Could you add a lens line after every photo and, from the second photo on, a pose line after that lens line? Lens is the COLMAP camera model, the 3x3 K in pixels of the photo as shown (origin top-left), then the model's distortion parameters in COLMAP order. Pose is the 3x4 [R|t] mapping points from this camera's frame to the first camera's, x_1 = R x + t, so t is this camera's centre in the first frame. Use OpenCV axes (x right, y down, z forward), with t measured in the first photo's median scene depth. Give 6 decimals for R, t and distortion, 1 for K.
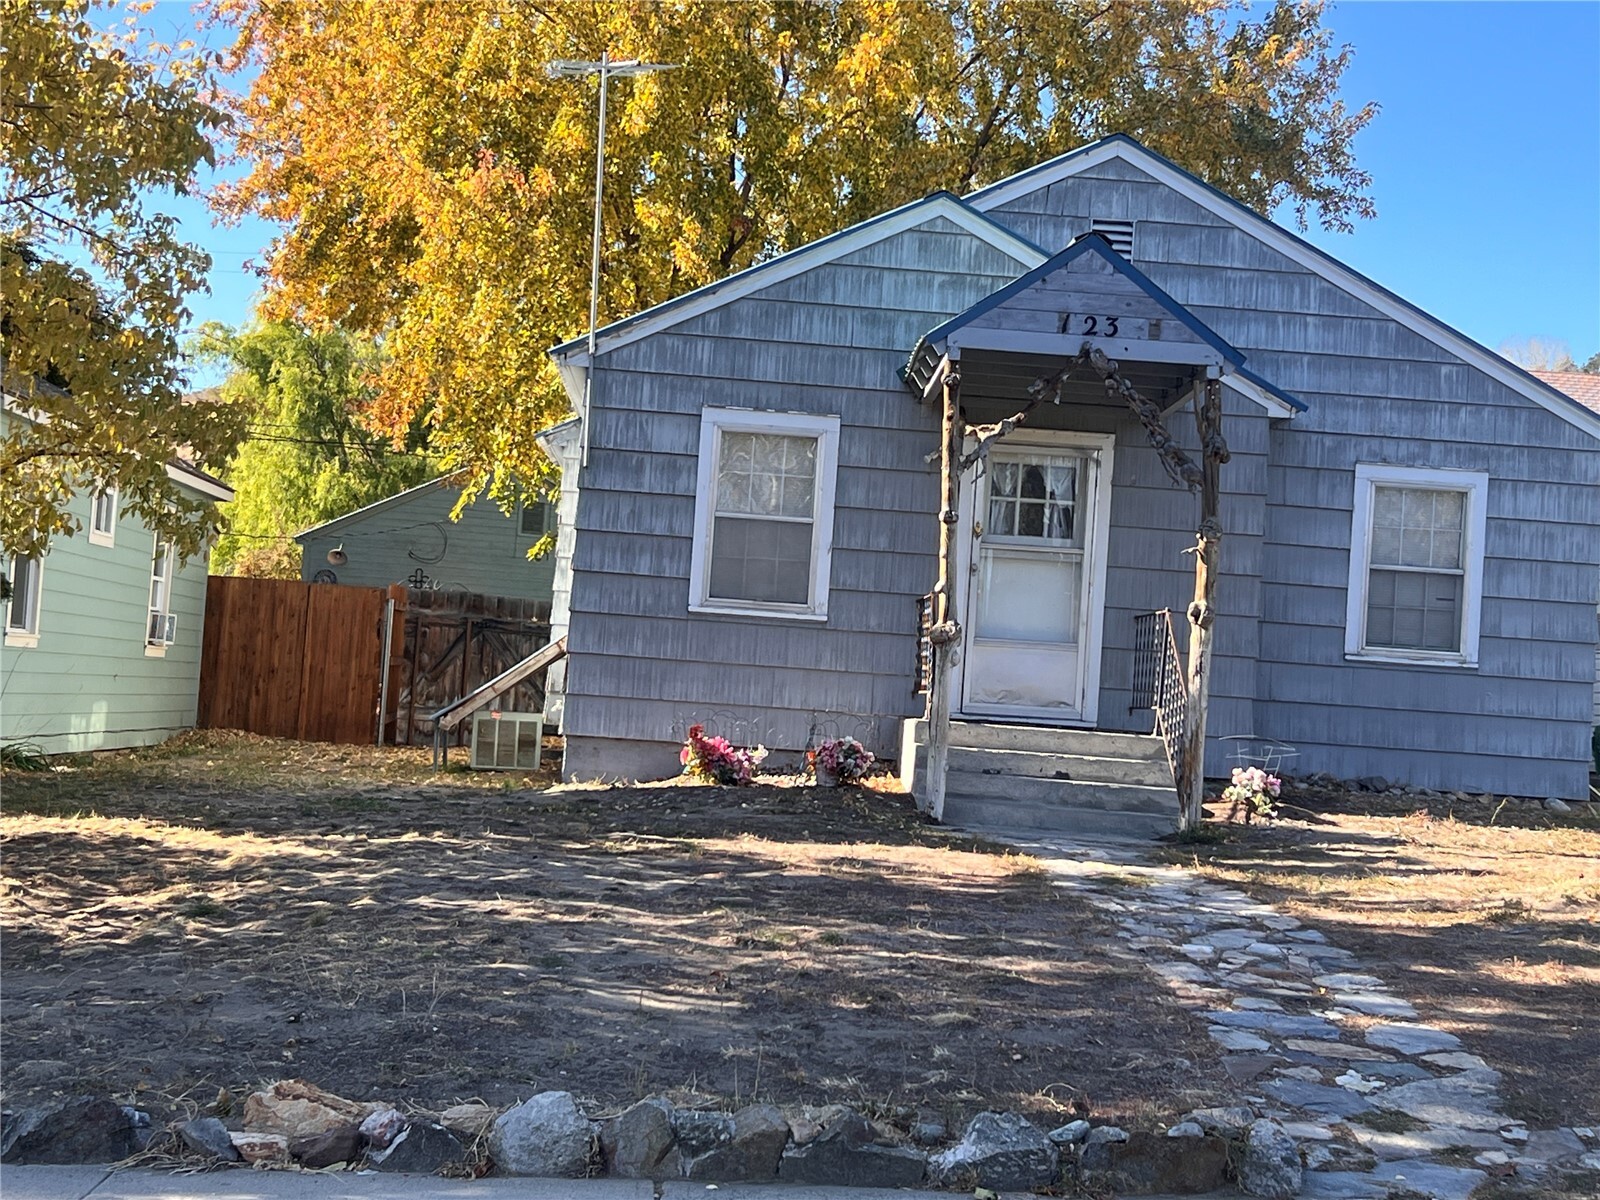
lens RADIAL K [[2473.8, 0, 813.0], [0, 2473.8, 586.2], [0, 0, 1]] dist [0.115930, 0.000000]
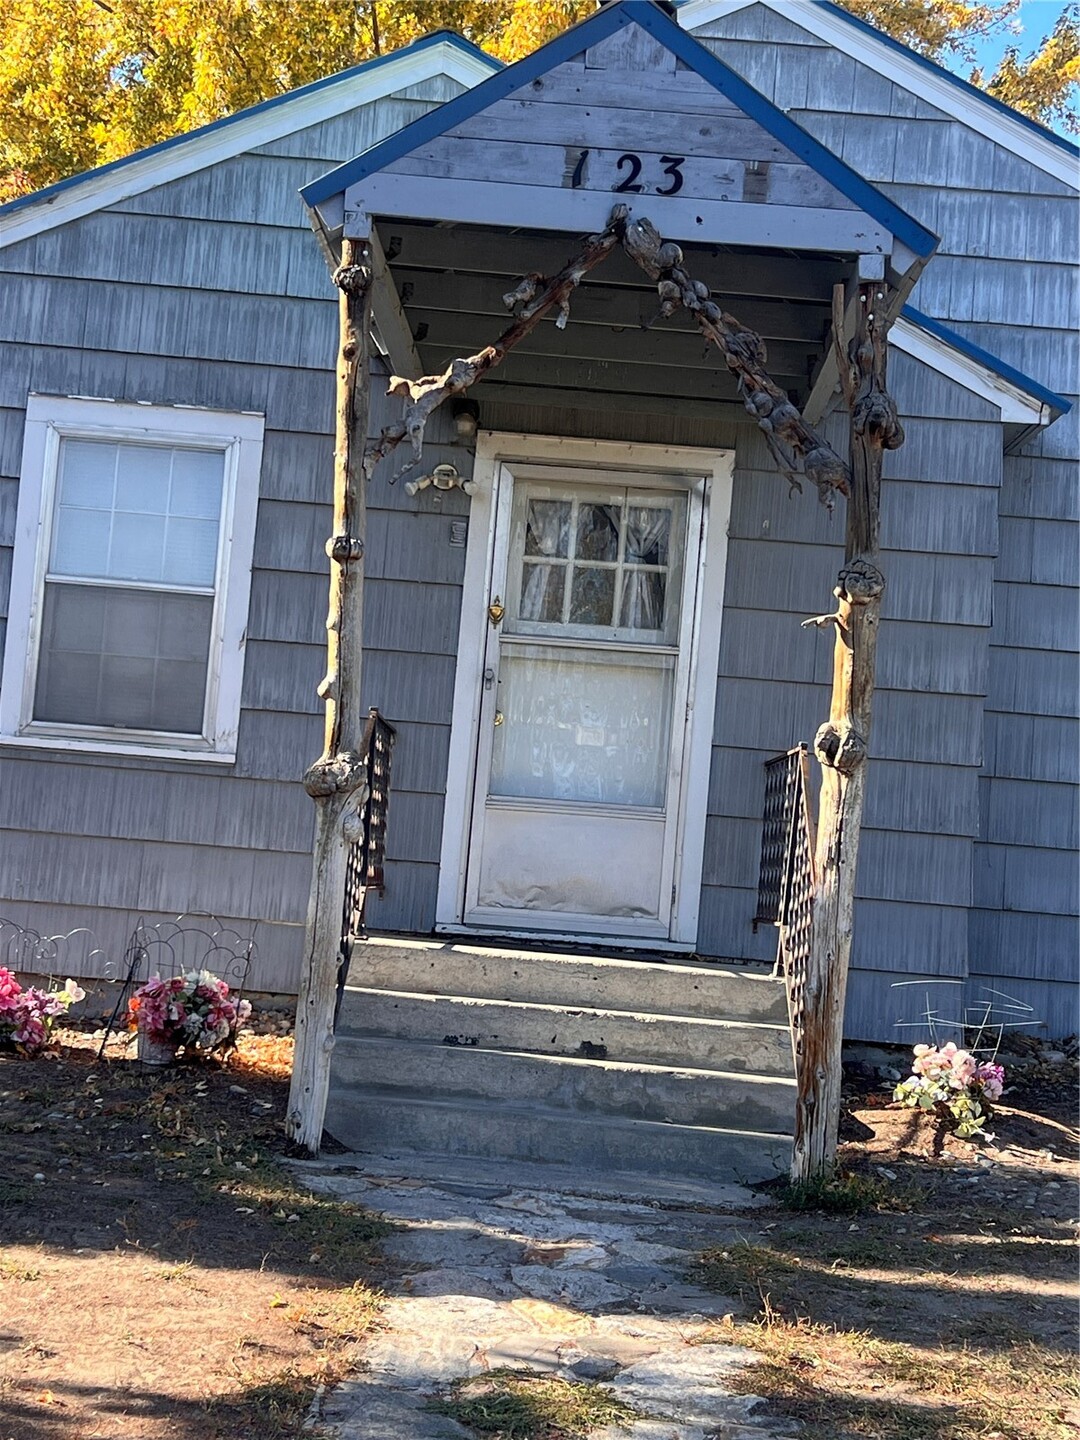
lens RADIAL K [[2226.4, 0, 525.6], [0, 2226.4, 734.7], [0, 0, 1]] dist [0.115930, 0.000000]
pose [[0.998456, 0.012875, -0.054030, 0.111996], [-0.013806, 0.999762, -0.016896, 0.016775], [0.053799, 0.017616, 0.998396, 0.520479]]
